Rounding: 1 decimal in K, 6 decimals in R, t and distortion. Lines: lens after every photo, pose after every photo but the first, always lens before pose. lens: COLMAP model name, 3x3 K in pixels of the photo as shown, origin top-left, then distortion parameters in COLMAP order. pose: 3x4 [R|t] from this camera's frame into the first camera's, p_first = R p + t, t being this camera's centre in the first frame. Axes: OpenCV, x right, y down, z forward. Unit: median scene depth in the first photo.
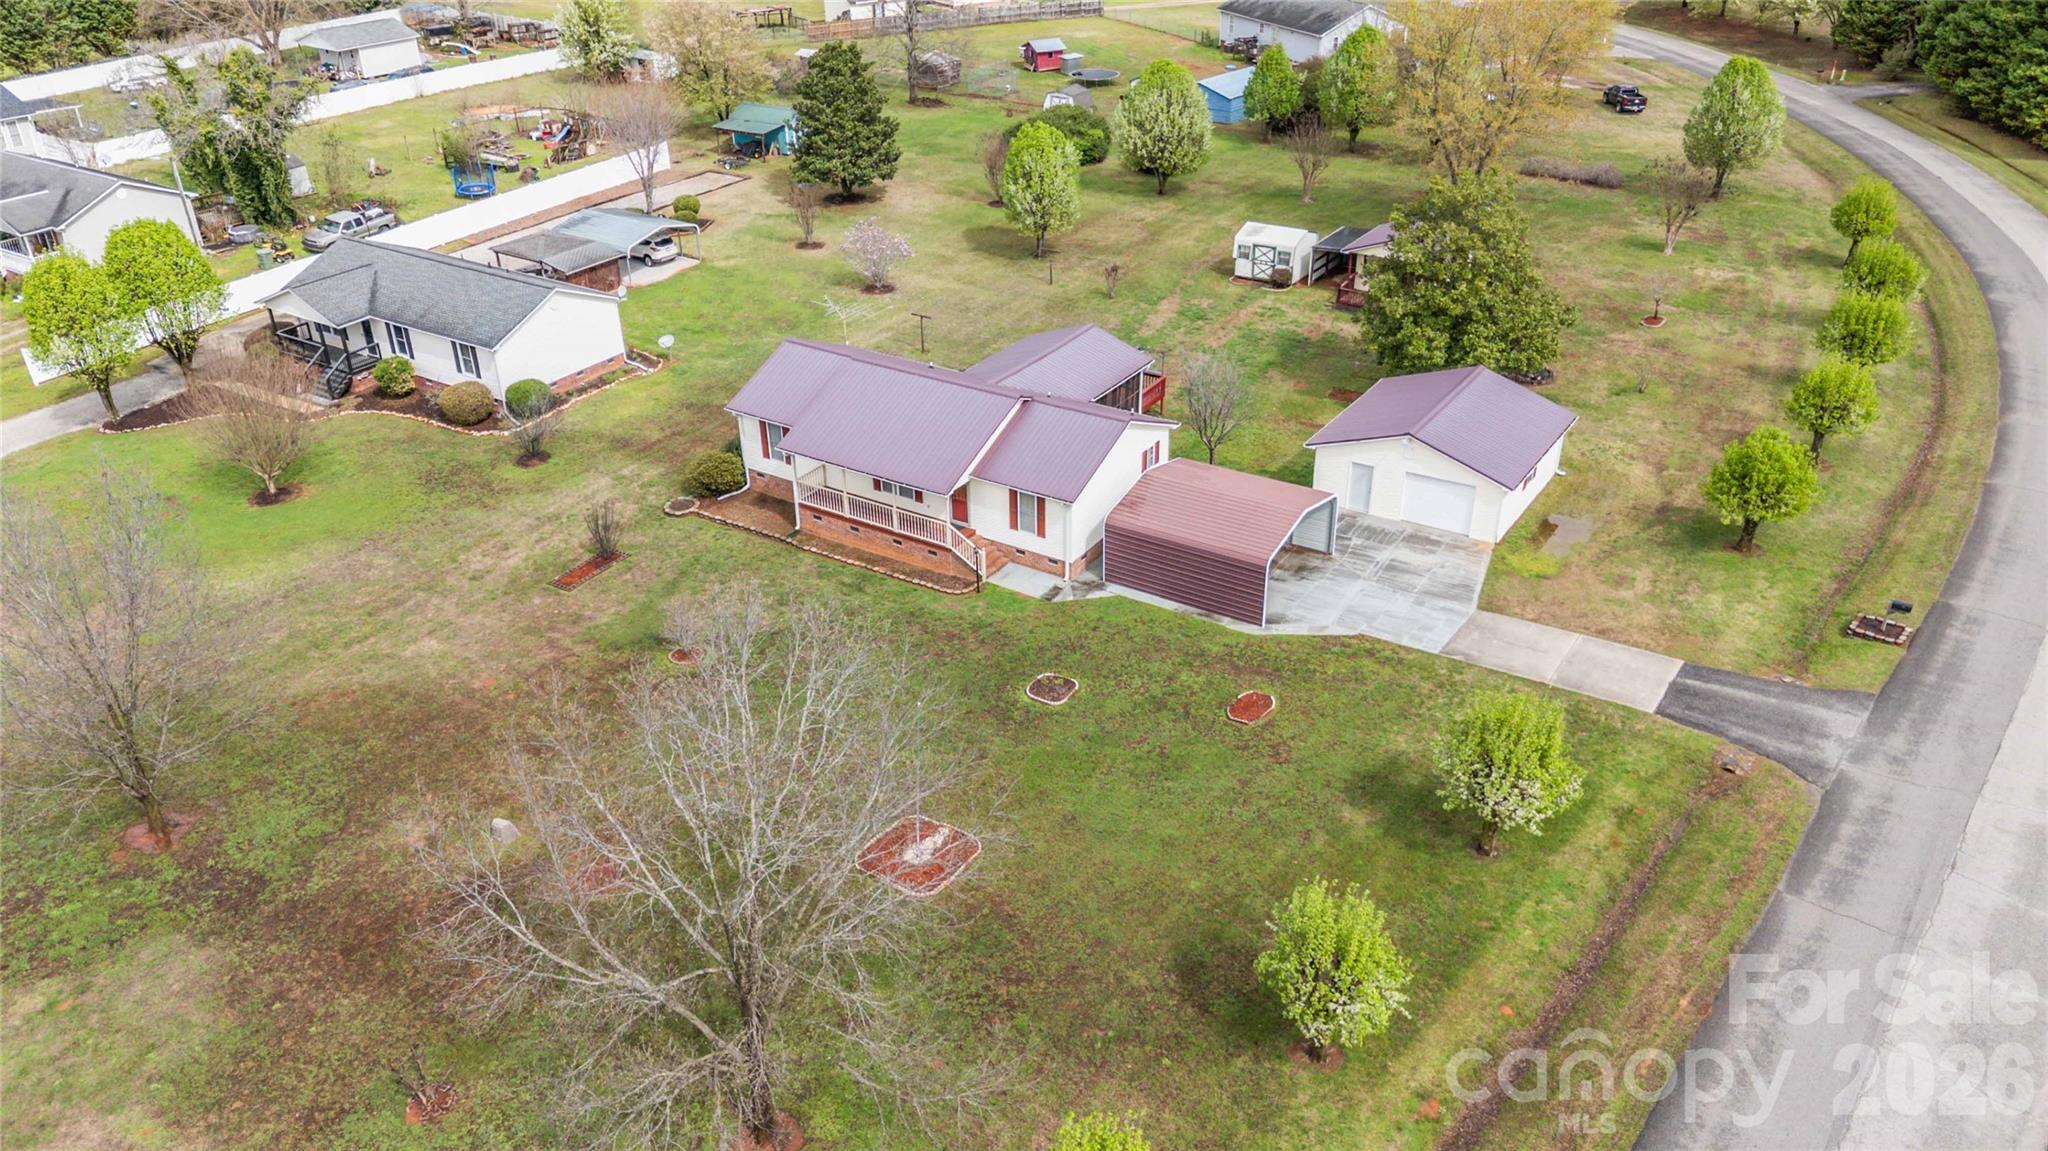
lens RADIAL K [[1504.6, 0, 1026.8], [0, 1504.6, 570.8], [0, 0, 1]] dist [0.077189, -0.081361]
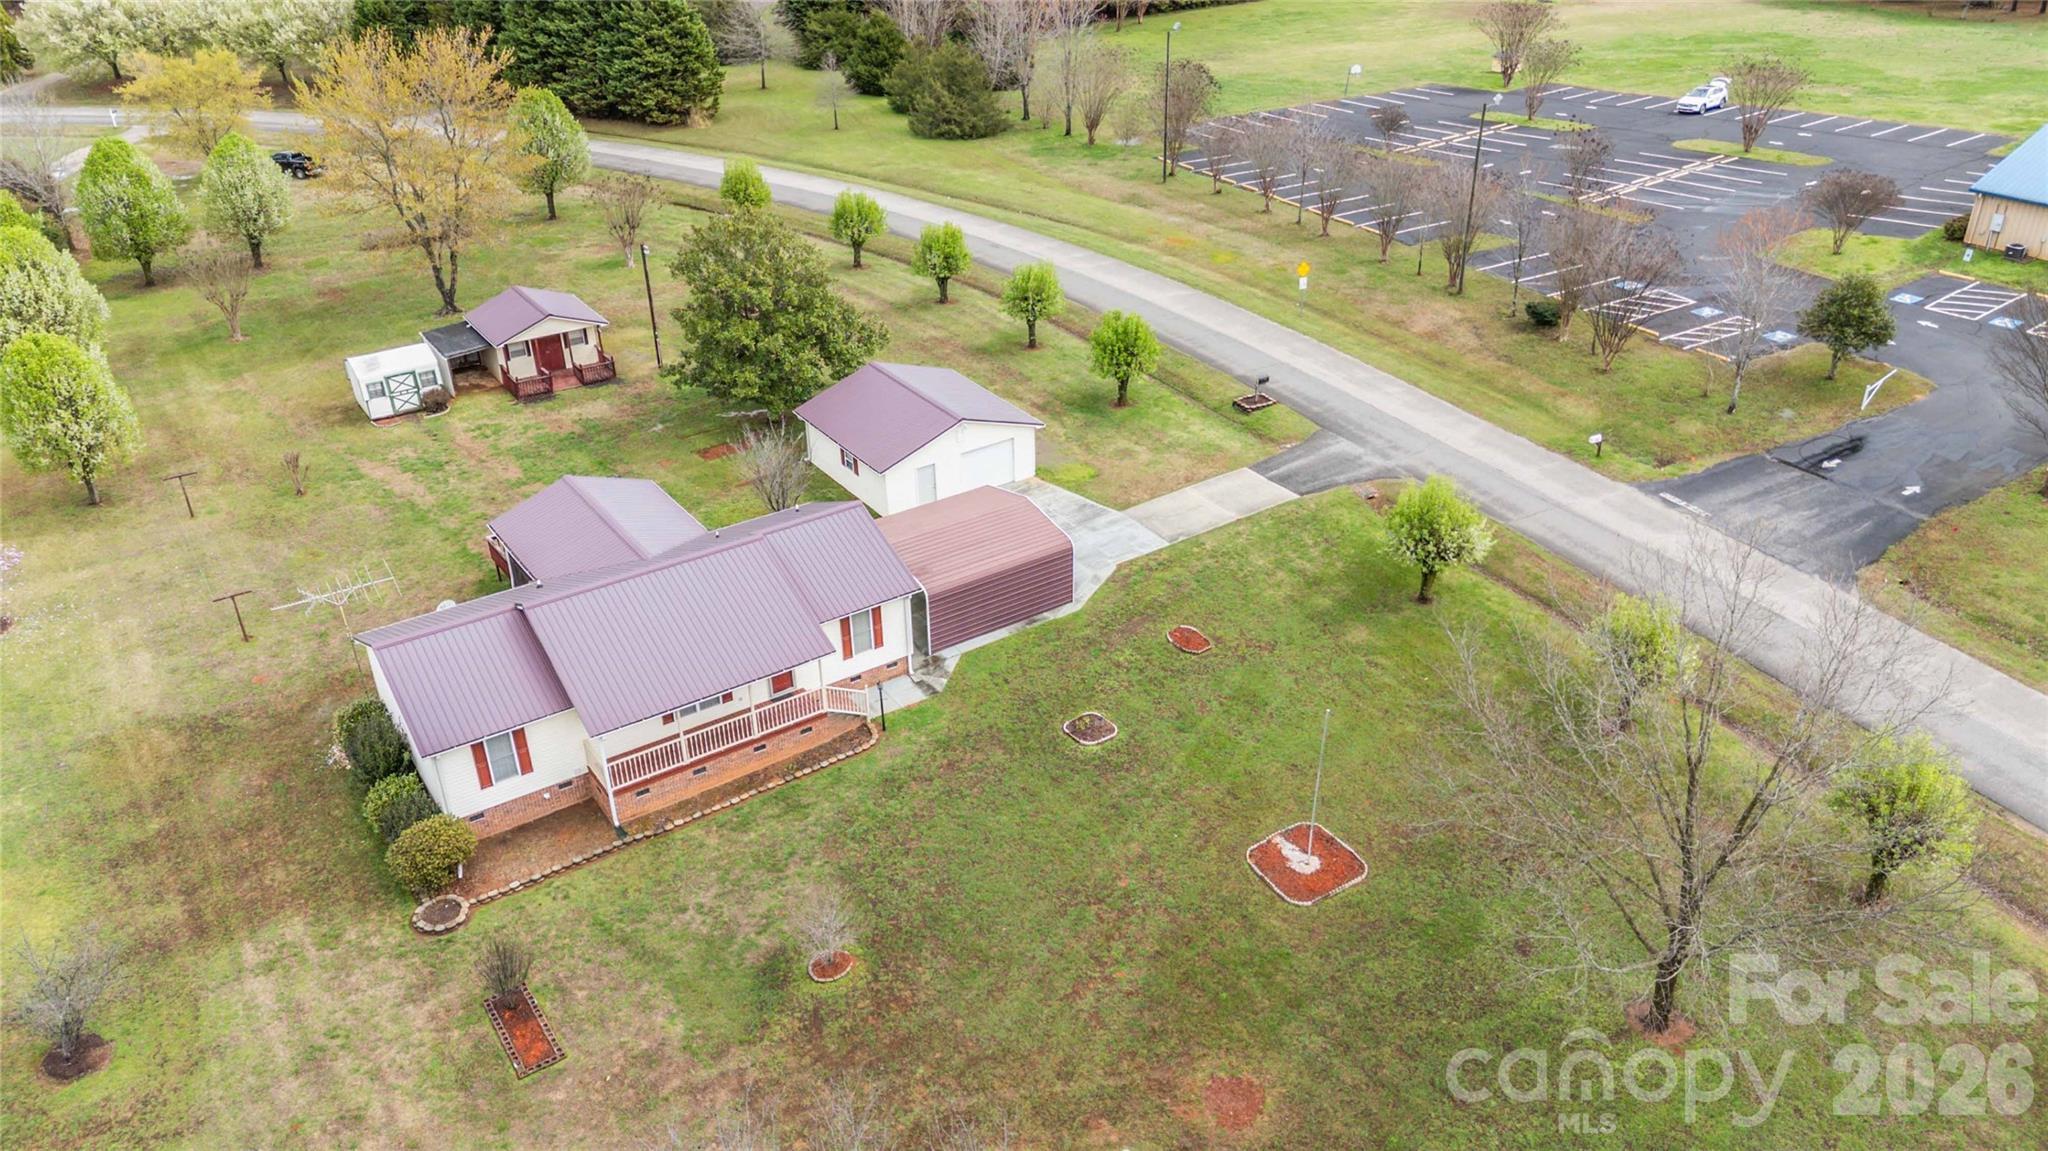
lens RADIAL K [[1504.6, 0, 1026.8], [0, 1504.6, 570.8], [0, 0, 1]] dist [0.077189, -0.081361]
pose [[0.391176, -0.440157, 0.808234, -0.676164], [0.459390, 0.854366, 0.242940, -0.243801], [-0.797459, 0.276263, 0.536412, 0.406197]]
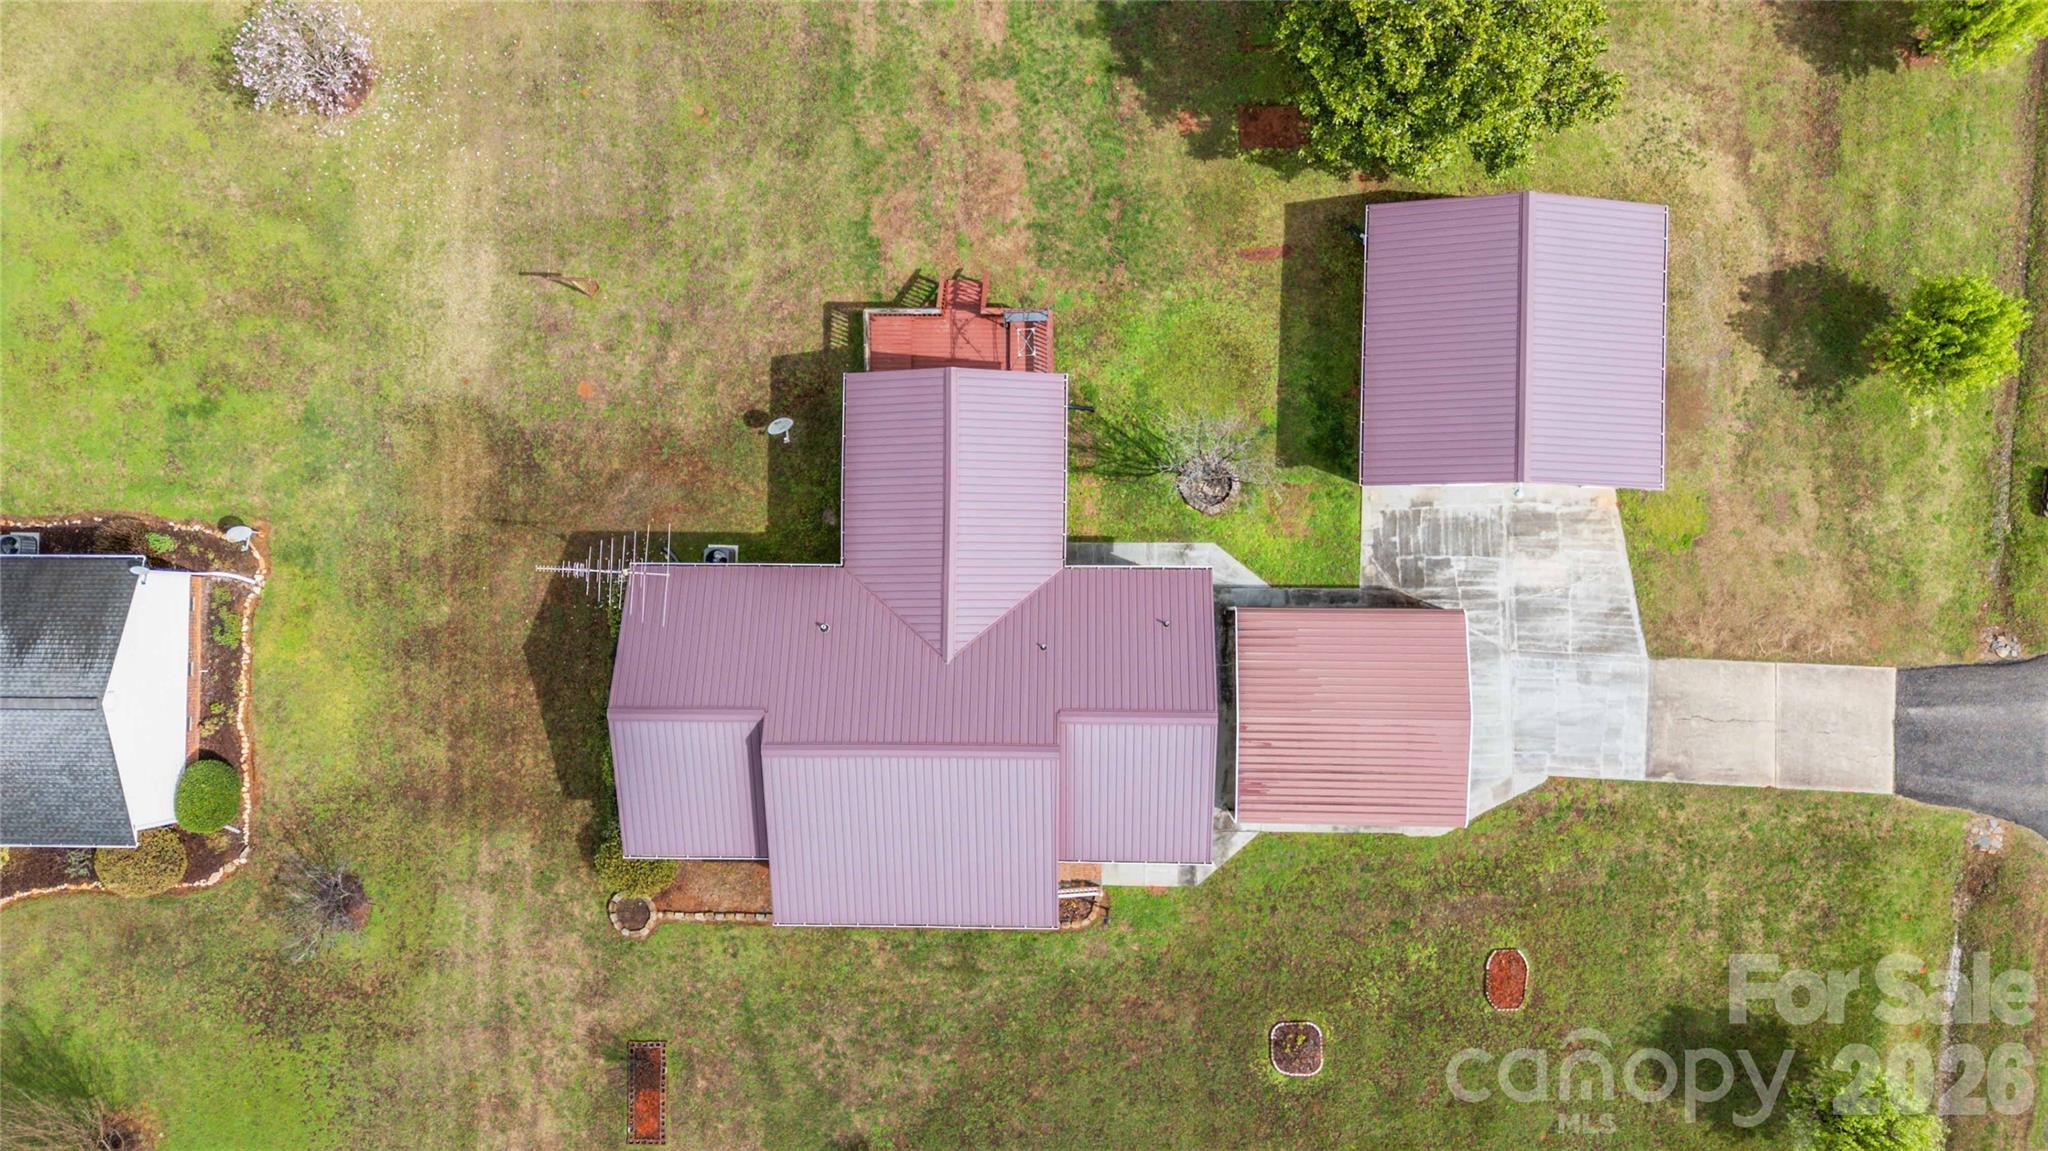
lens RADIAL K [[1504.6, 0, 1026.8], [0, 1504.6, 570.8], [0, 0, 1]] dist [0.077189, -0.081361]
pose [[0.846437, -0.532442, -0.007014, 0.034103], [0.289109, 0.448462, 0.845753, -0.762308], [-0.447169, -0.717905, 0.533529, 0.695496]]
